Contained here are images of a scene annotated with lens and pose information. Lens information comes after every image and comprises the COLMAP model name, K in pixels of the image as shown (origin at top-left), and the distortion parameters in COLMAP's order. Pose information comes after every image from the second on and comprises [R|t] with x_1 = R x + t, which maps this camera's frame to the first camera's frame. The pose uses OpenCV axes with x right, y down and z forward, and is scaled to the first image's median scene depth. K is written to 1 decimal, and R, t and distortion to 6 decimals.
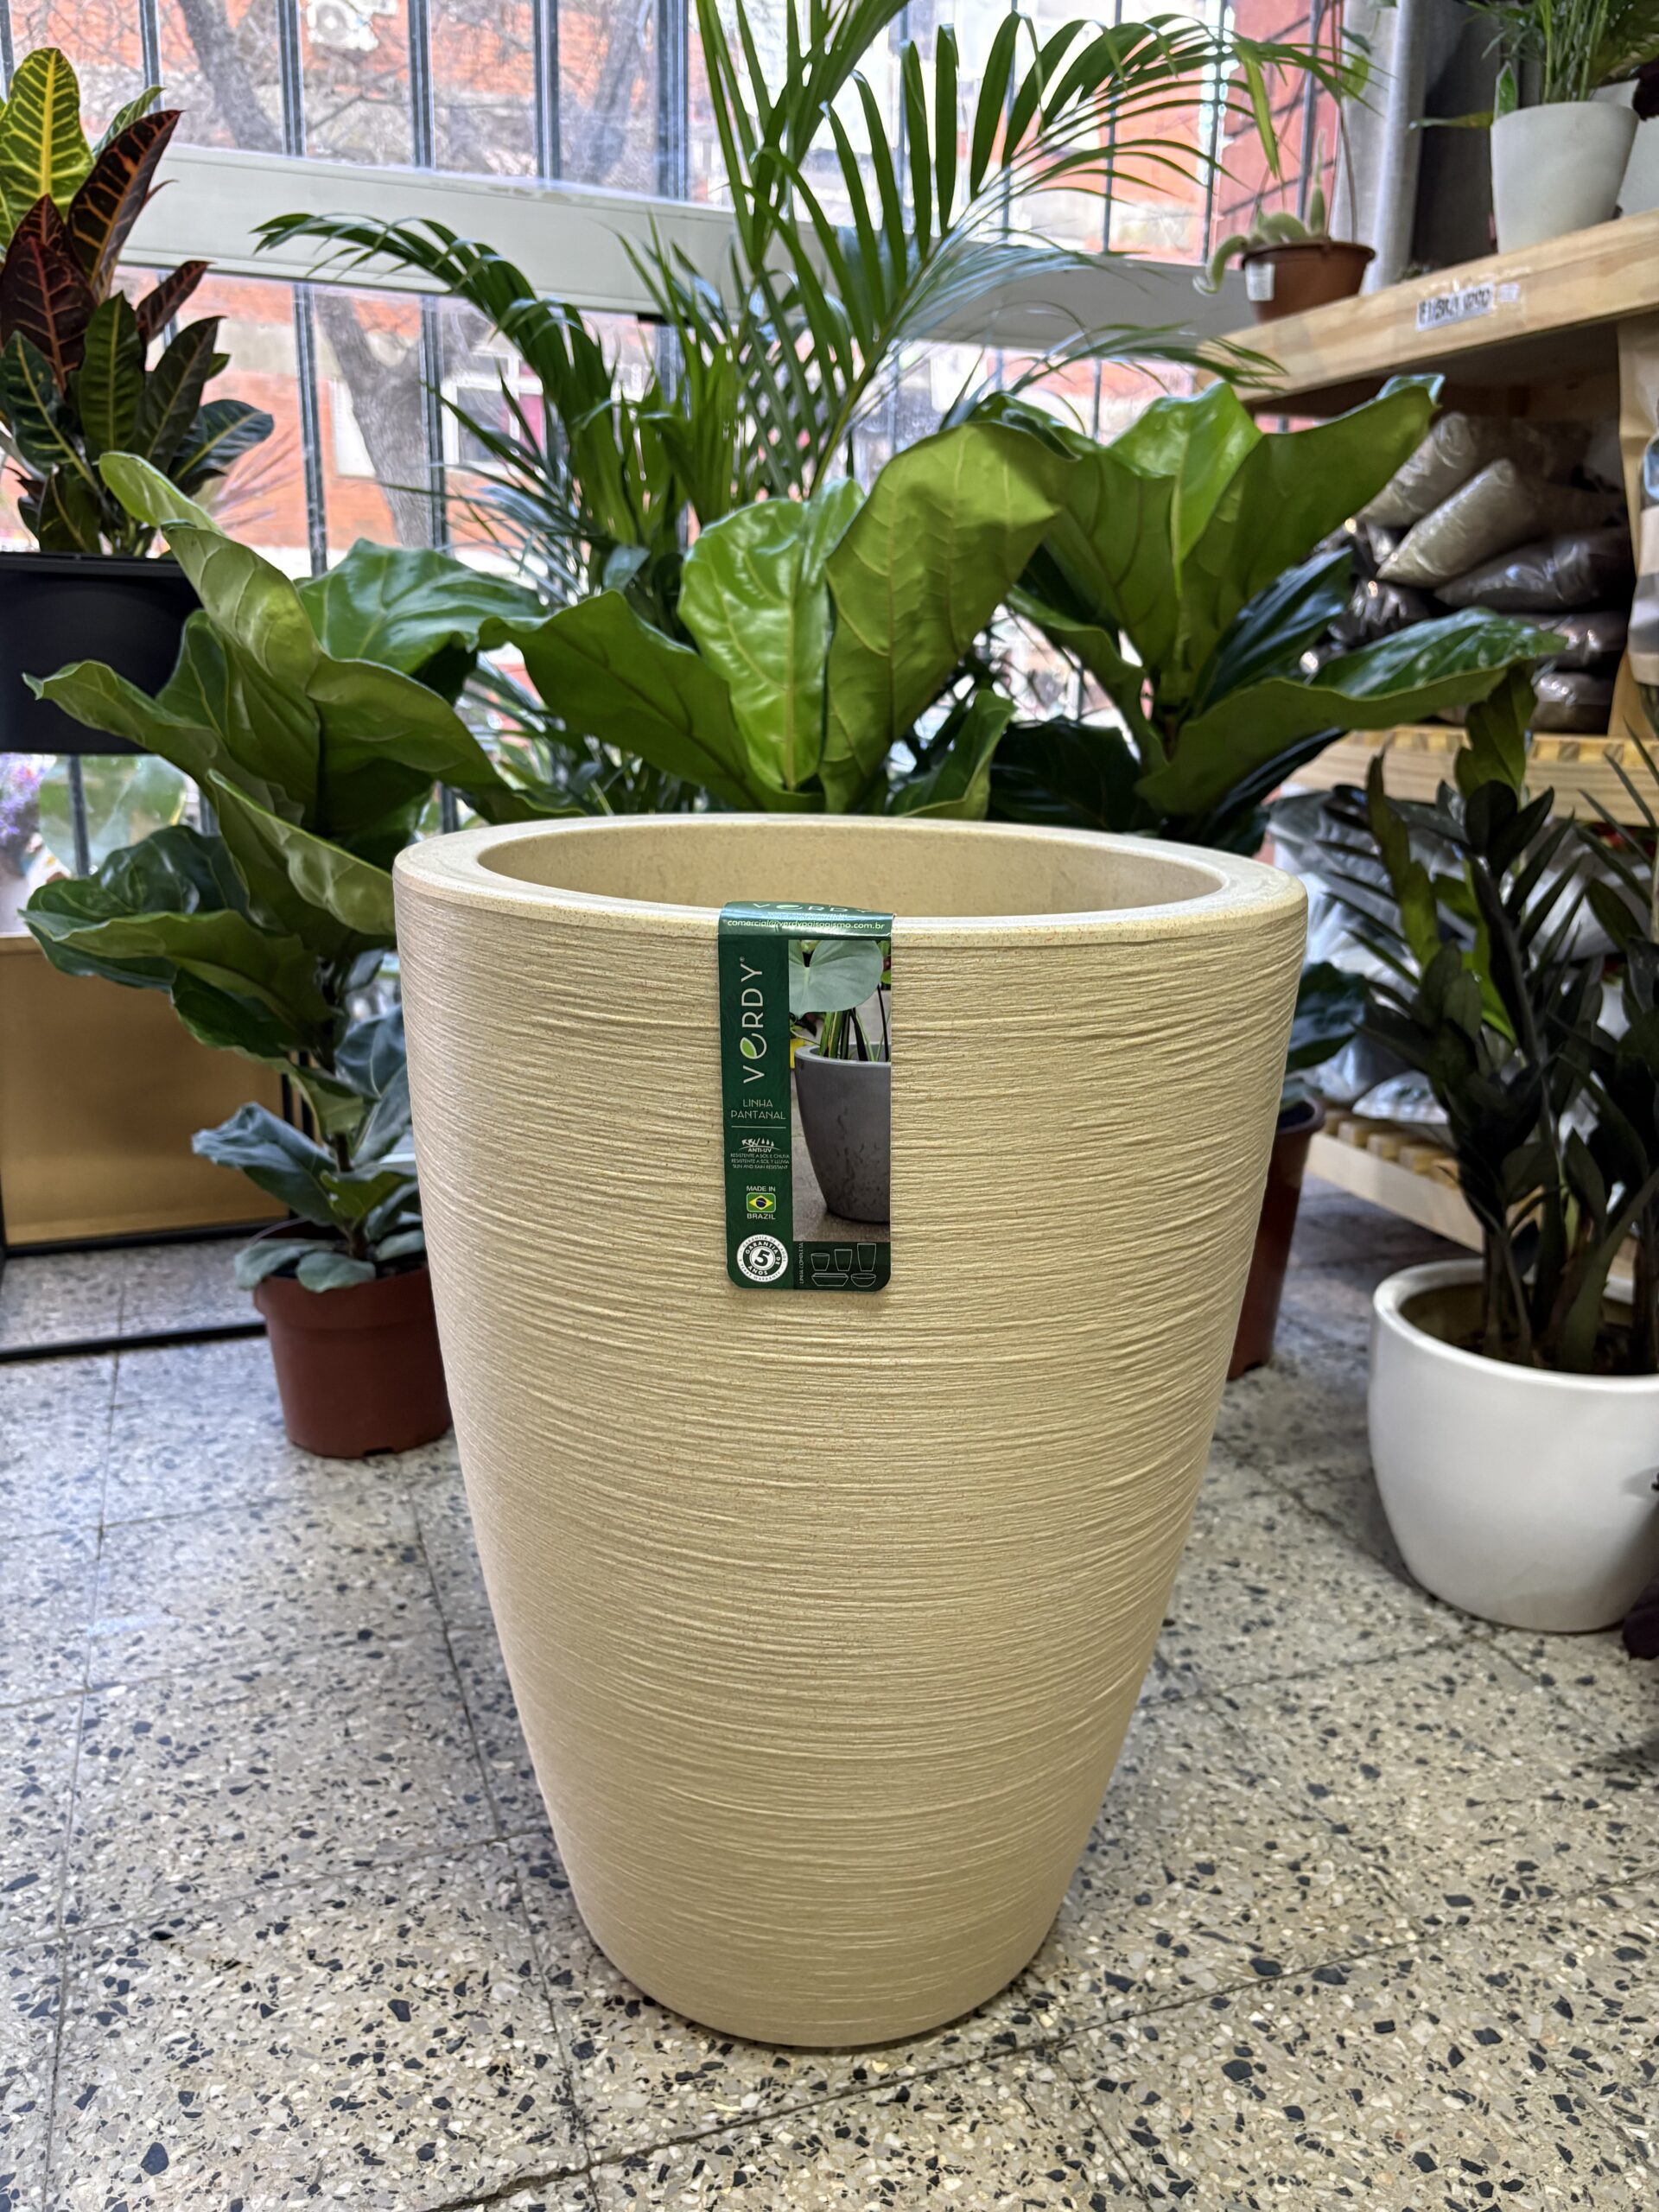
lens RADIAL K [[1684.3, 0, 829.5], [0, 1684.3, 1106.0], [0, 0, 1]] dist [0.097751, -0.131964]
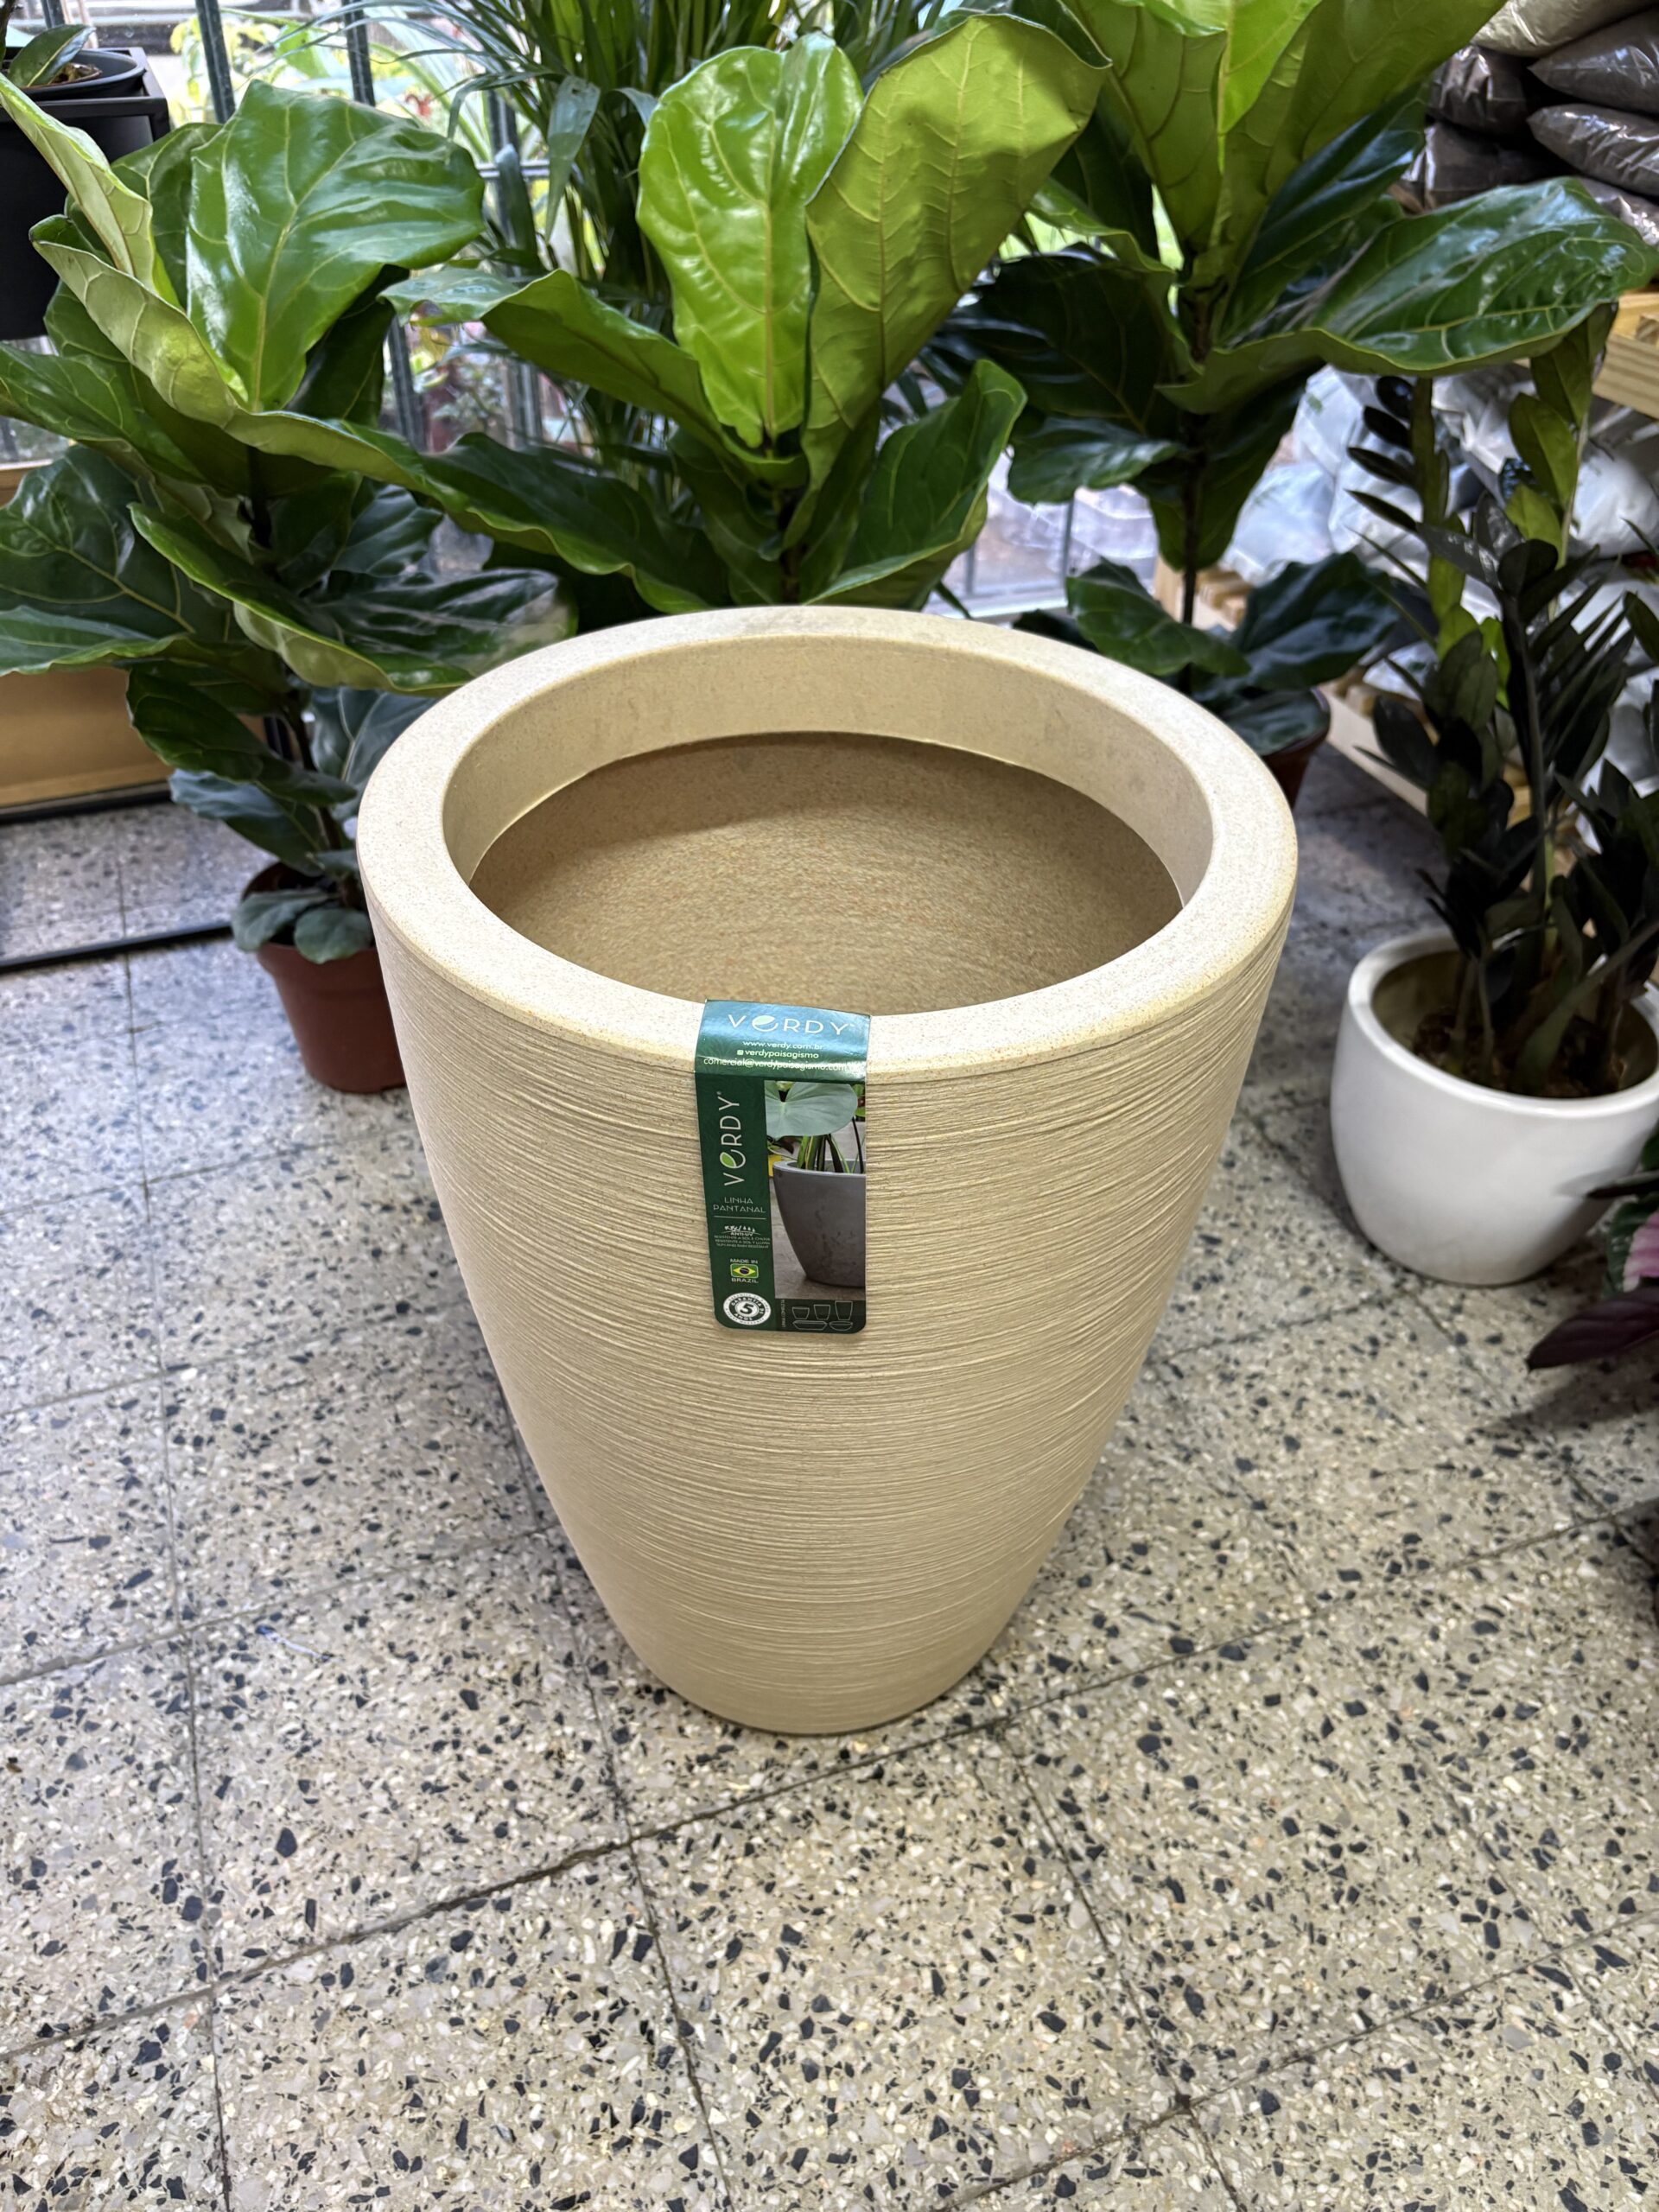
lens RADIAL K [[1725.0, 0, 834.0], [0, 1725.0, 1084.6], [0, 0, 1]] dist [-0.050388, 0.137692]
pose [[0.999982, -0.006019, 0.000742, 0.010987], [0.005252, 0.920579, 0.390522, -0.335514], [-0.003034, -0.390511, 0.920593, 0.039797]]
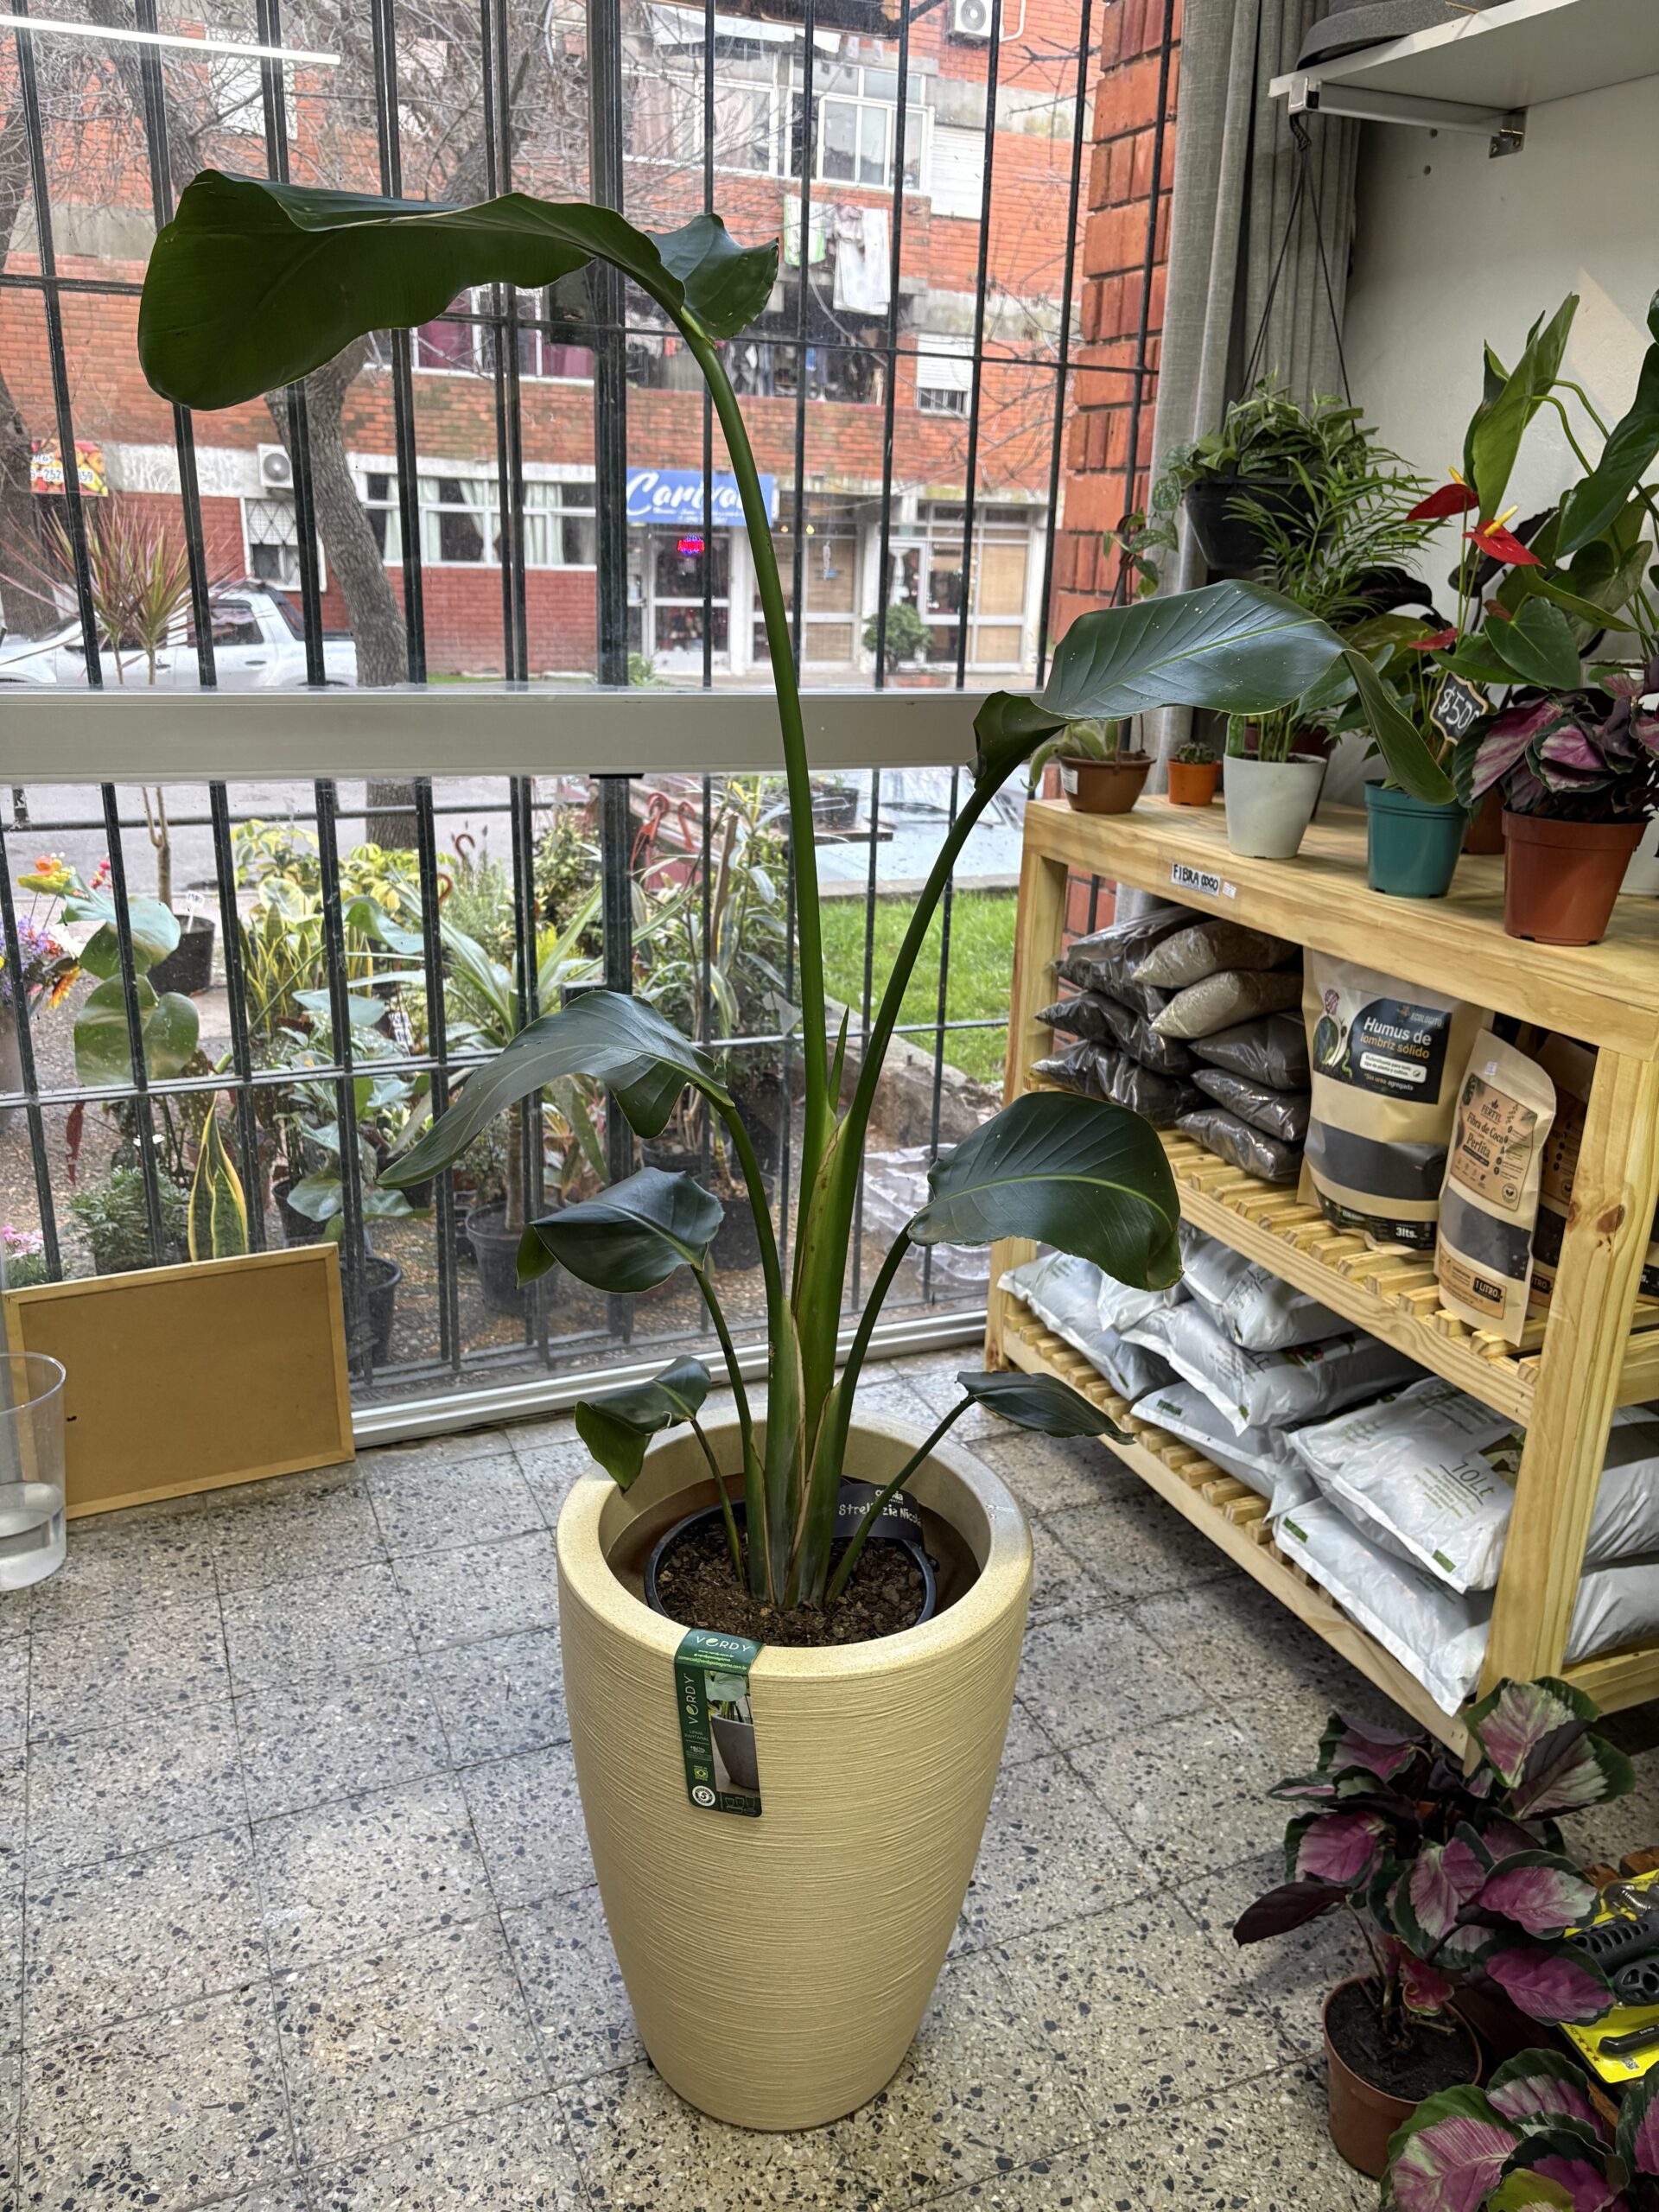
lens RADIAL K [[1672.7, 0, 837.5], [0, 1672.7, 1087.4], [0, 0, 1]] dist [0.116499, -0.148414]
pose [[0.998287, -0.003280, 0.058423, -0.011693], [-0.000930, 0.997412, 0.071891, -0.707566], [-0.058508, -0.071822, 0.995700, -0.636205]]
